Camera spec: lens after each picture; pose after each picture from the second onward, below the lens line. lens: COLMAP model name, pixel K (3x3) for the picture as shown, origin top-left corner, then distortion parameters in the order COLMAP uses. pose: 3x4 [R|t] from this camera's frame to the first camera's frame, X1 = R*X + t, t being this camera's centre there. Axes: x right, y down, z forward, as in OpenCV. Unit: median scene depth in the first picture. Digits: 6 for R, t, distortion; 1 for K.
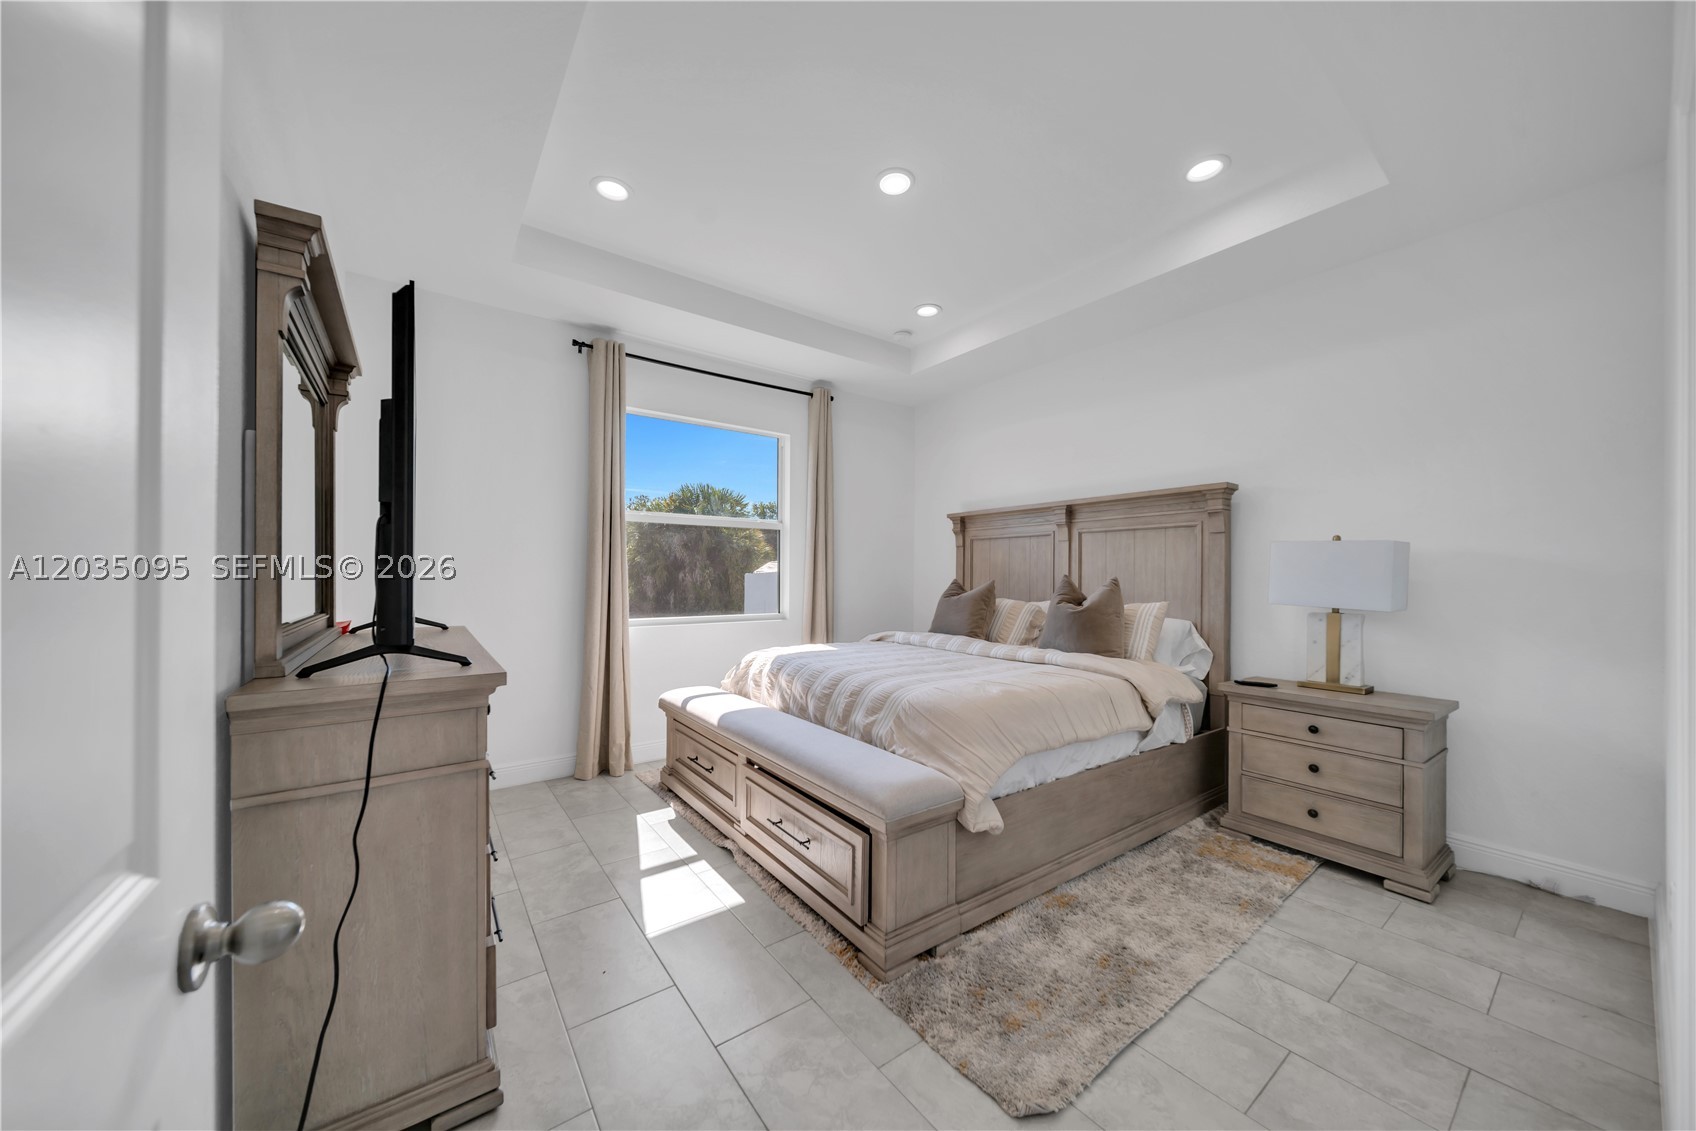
lens RADIAL K [[588.5, 0, 850.7], [0, 588.5, 574.8], [0, 0, 1]] dist [-0.000219, -0.001256]
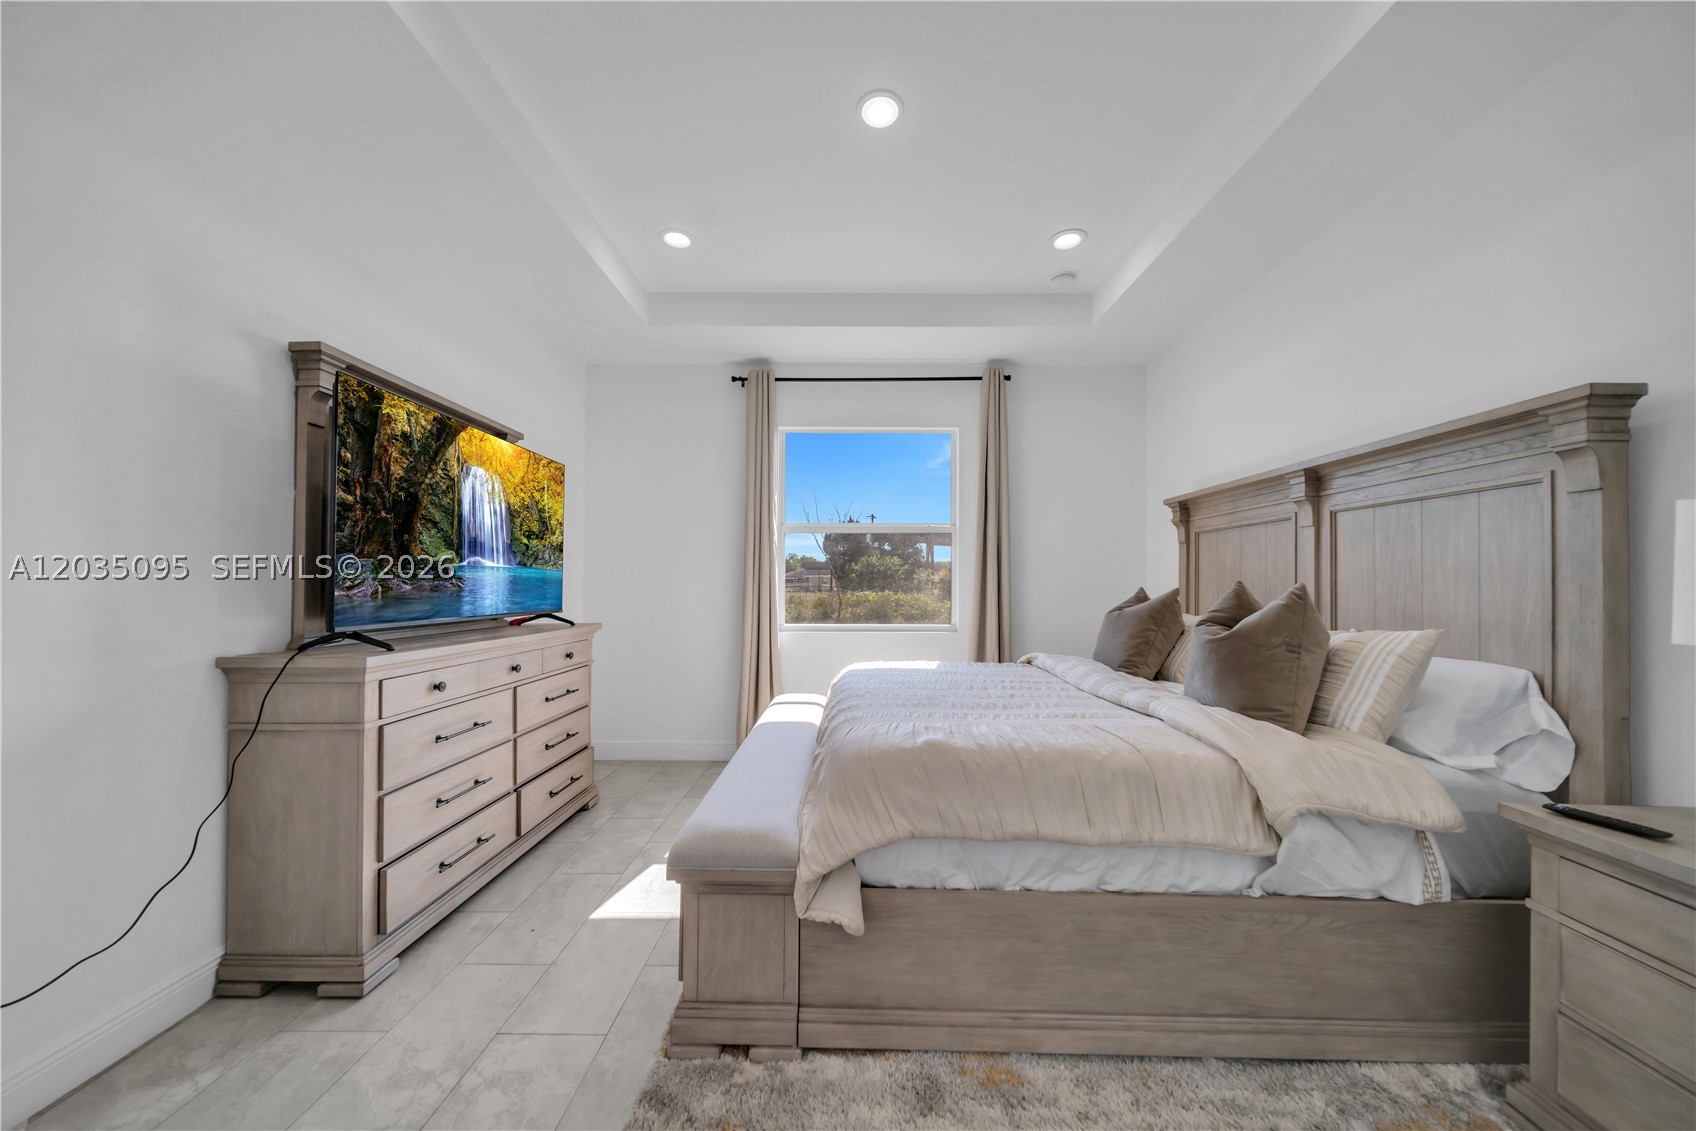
lens RADIAL K [[588.5, 0, 848.1], [0, 588.5, 574.8], [0, 0, 1]] dist [-0.000219, -0.001256]
pose [[0.797767, -0.011654, -0.602853, 0.426947], [0.001937, 0.999858, -0.016766, 0.004113], [0.602962, 0.012208, 0.797676, 0.252239]]
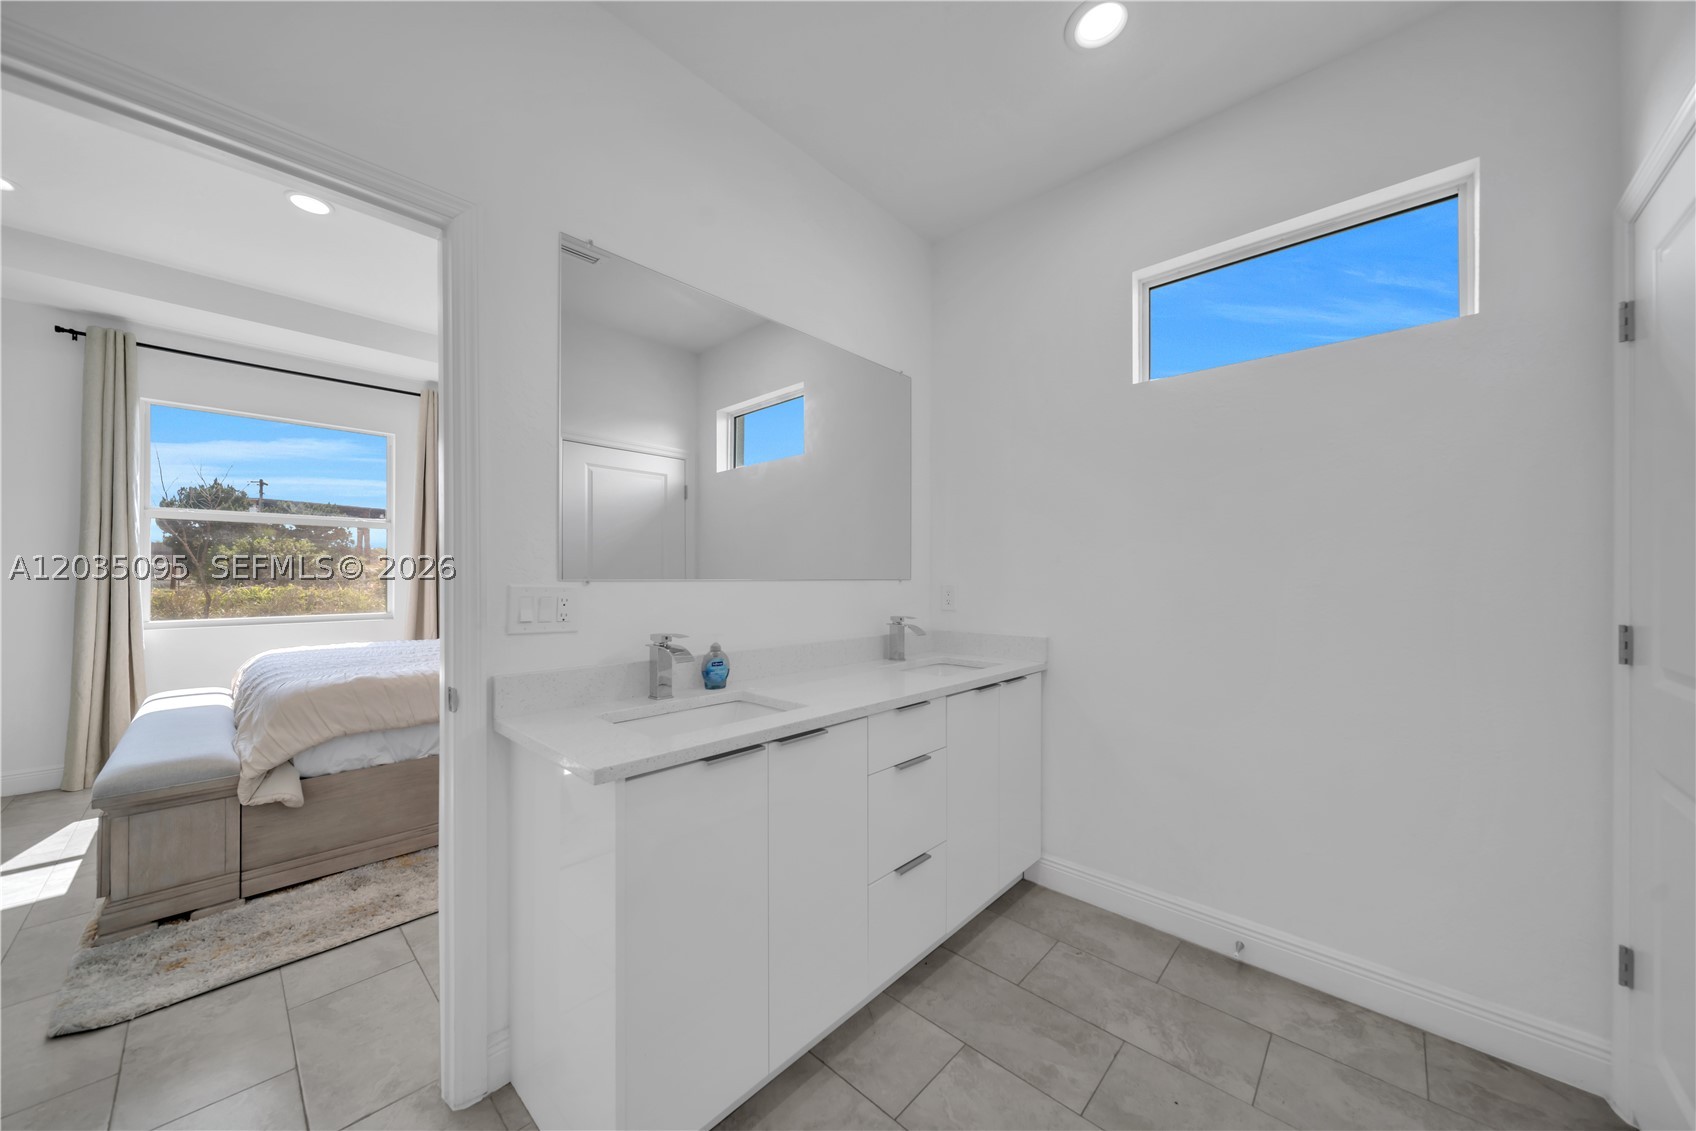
lens RADIAL K [[588.5, 0, 854.2], [0, 588.5, 573.8], [0, 0, 1]] dist [-0.000219, -0.001256]
pose [[0.982629, -0.004569, 0.185526, 0.670646], [0.004731, 0.999989, -0.000427, 0.005334], [-0.185522, 0.001297, 0.982639, -0.176556]]
